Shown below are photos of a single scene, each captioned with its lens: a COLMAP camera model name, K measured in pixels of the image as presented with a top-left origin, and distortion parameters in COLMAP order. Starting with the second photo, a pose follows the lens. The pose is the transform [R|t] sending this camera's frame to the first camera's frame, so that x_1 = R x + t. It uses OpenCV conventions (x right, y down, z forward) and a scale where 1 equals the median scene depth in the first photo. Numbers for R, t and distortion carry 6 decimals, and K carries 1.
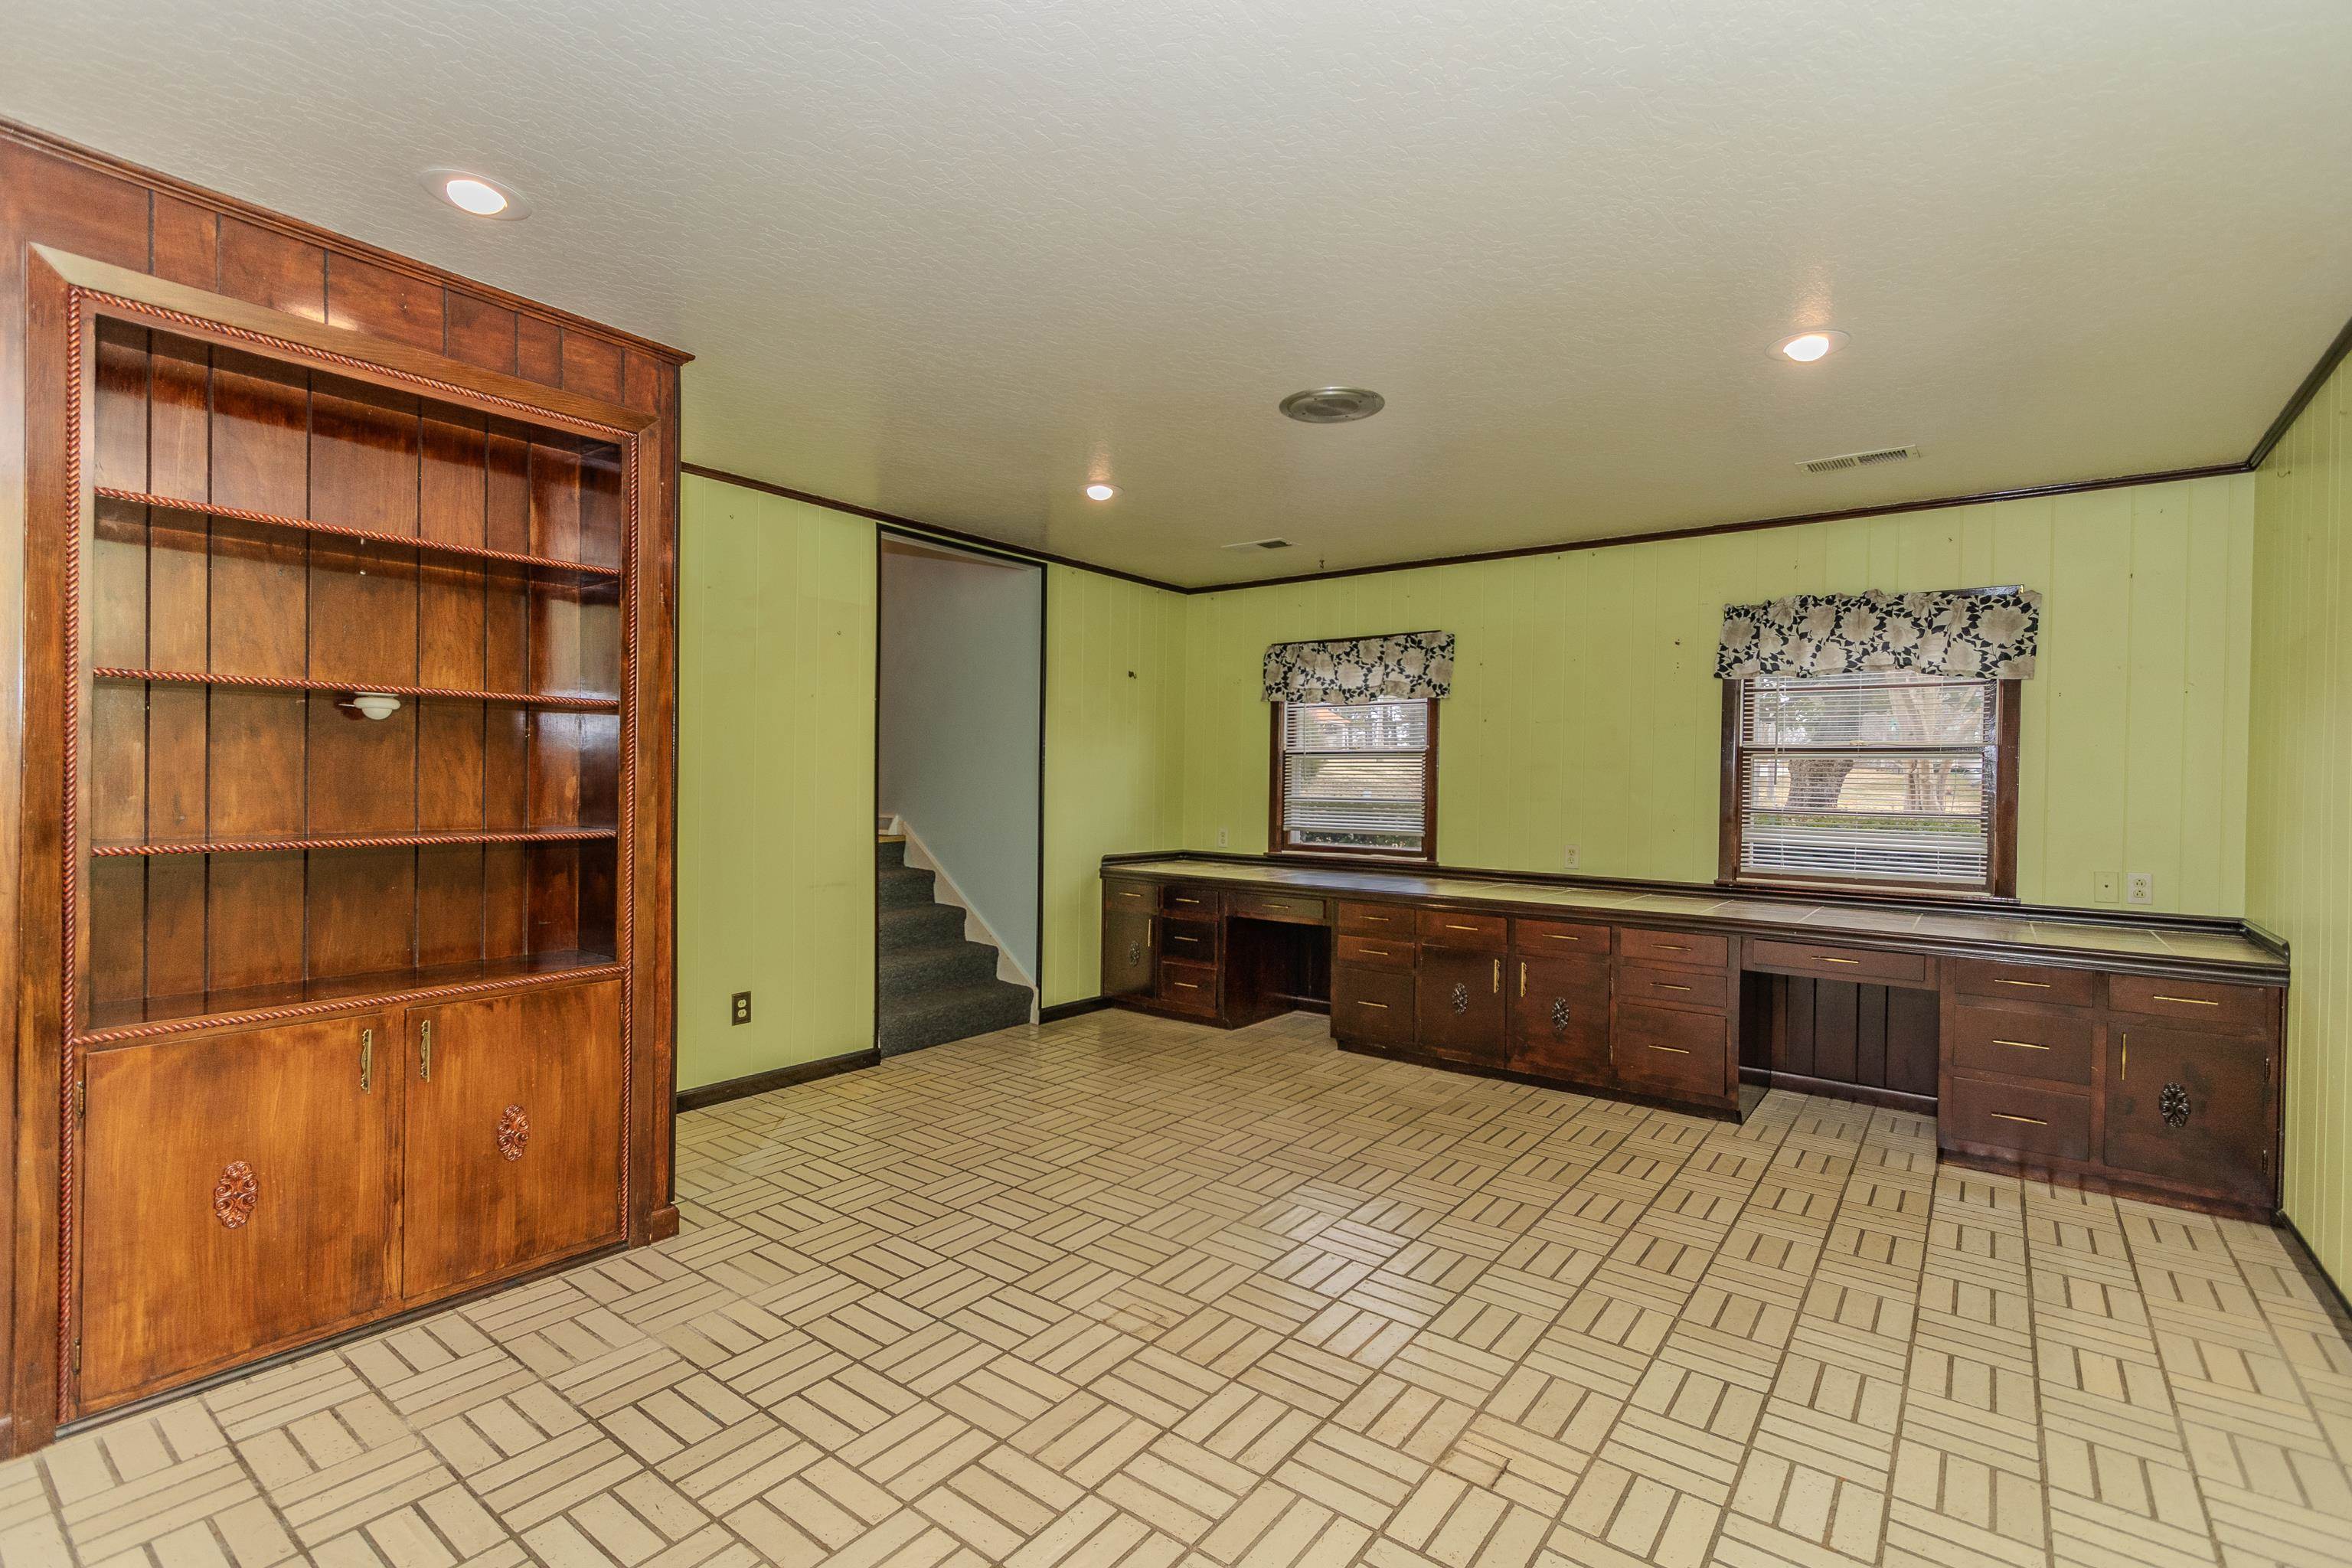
lens RADIAL K [[1127.1, 0, 1169.9], [0, 1127.1, 783.1], [0, 0, 1]] dist [0.005353, -0.002050]
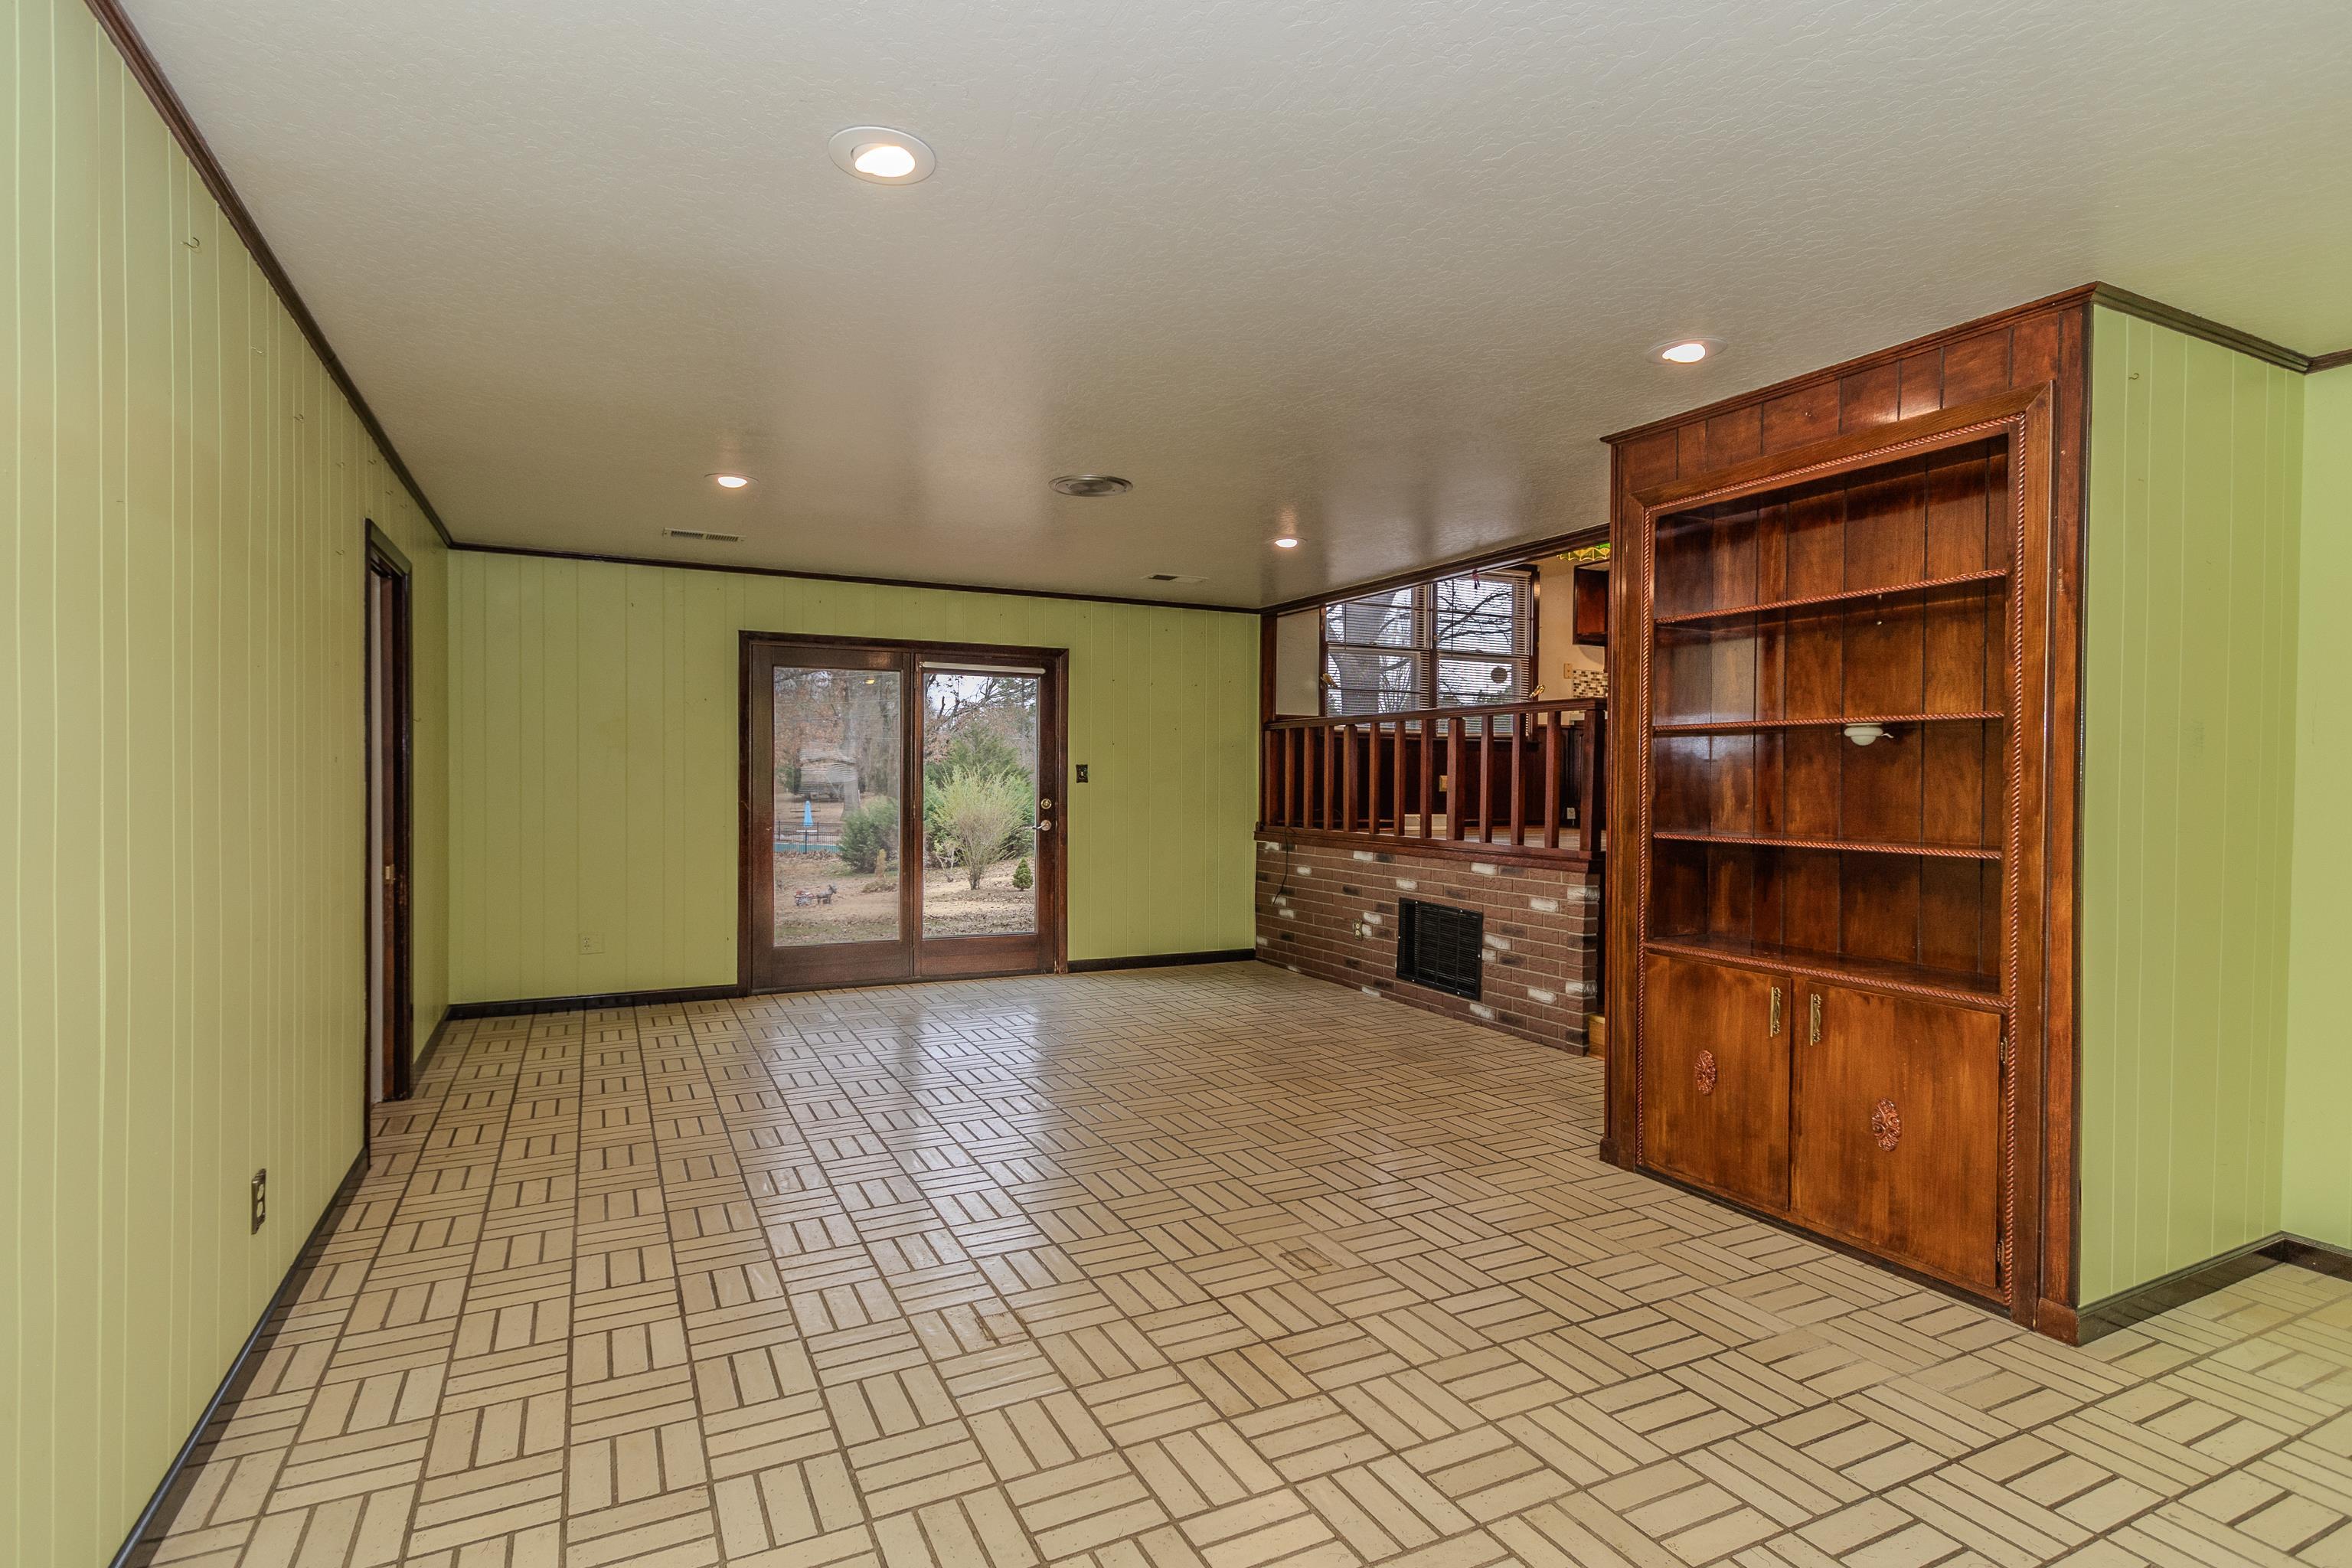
lens RADIAL K [[1079.9, 0, 1189.4], [0, 1079.9, 784.3], [0, 0, 1]] dist [0.007375, 0.000281]
pose [[-0.423250, -0.010829, -0.905948, 0.422358], [-0.020507, 0.999787, -0.002371, 0.001566], [0.905781, 0.017575, -0.423382, 0.552731]]
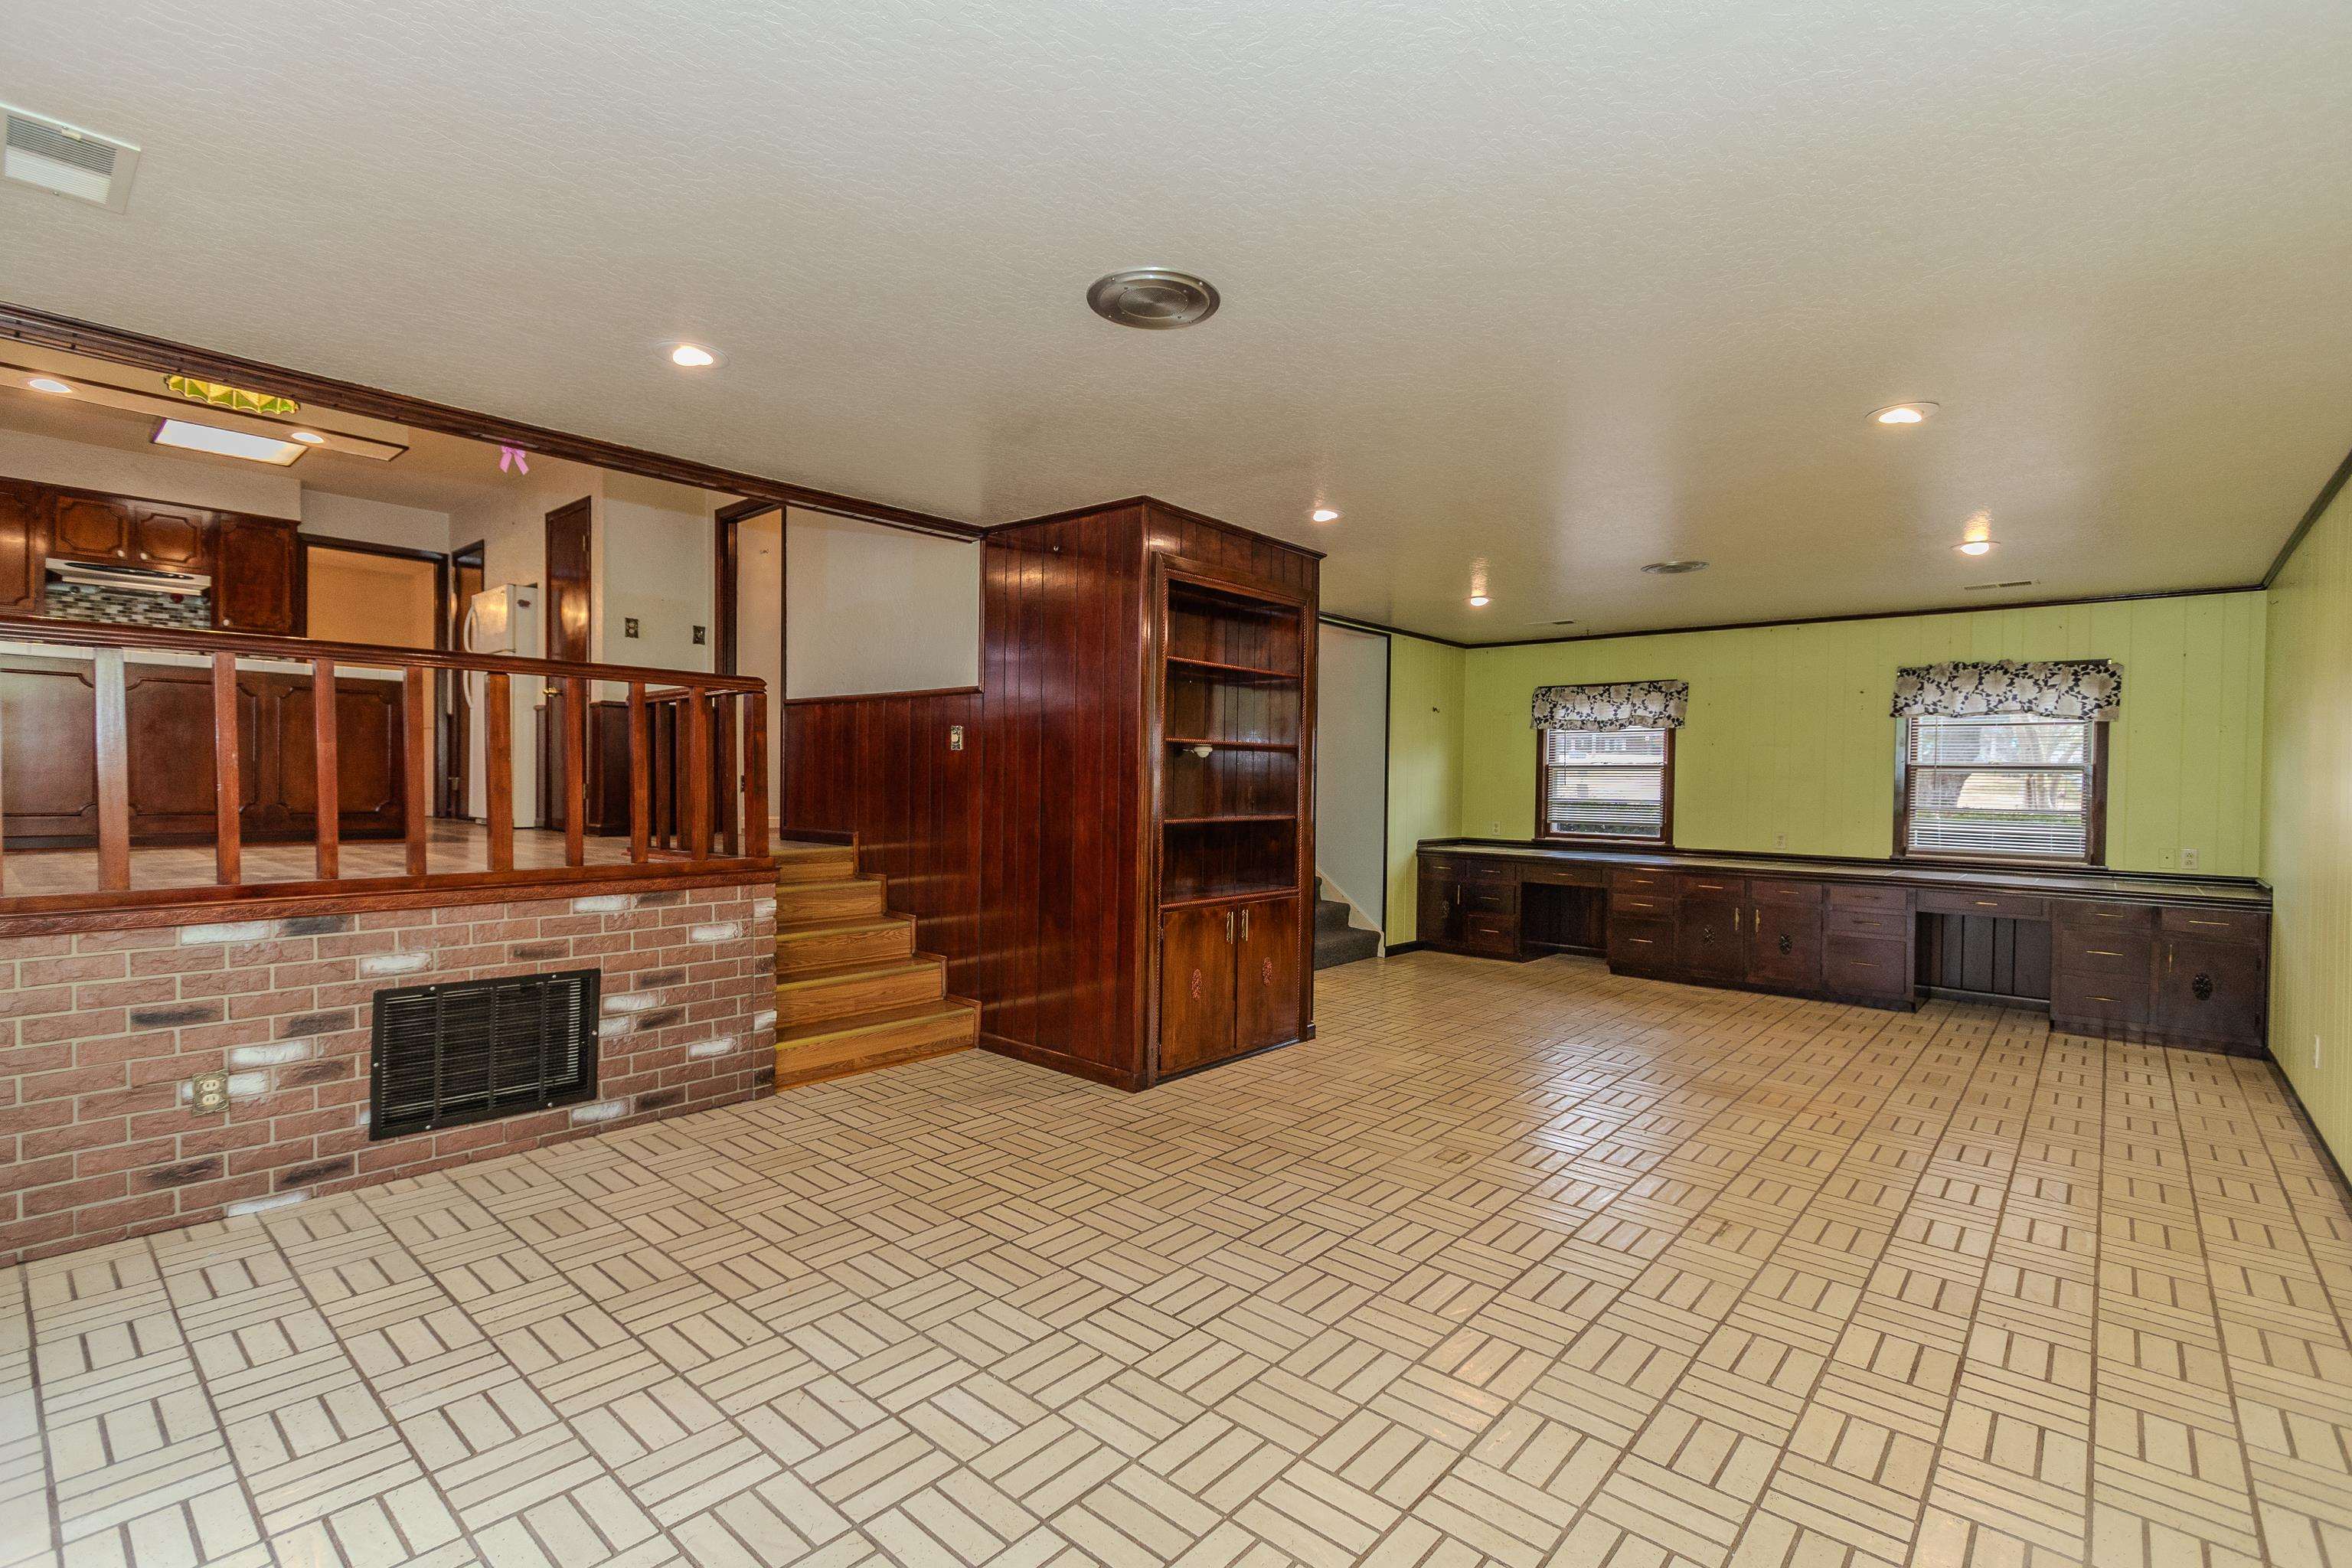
lens RADIAL K [[1127.1, 0, 1159.8], [0, 1127.1, 790.9], [0, 0, 1]] dist [0.005353, -0.002050]
pose [[0.997384, 0.000999, -0.072284, -0.417295], [-0.000644, 0.999988, 0.004935, -0.005332], [0.072288, -0.004875, 0.997372, -0.619381]]
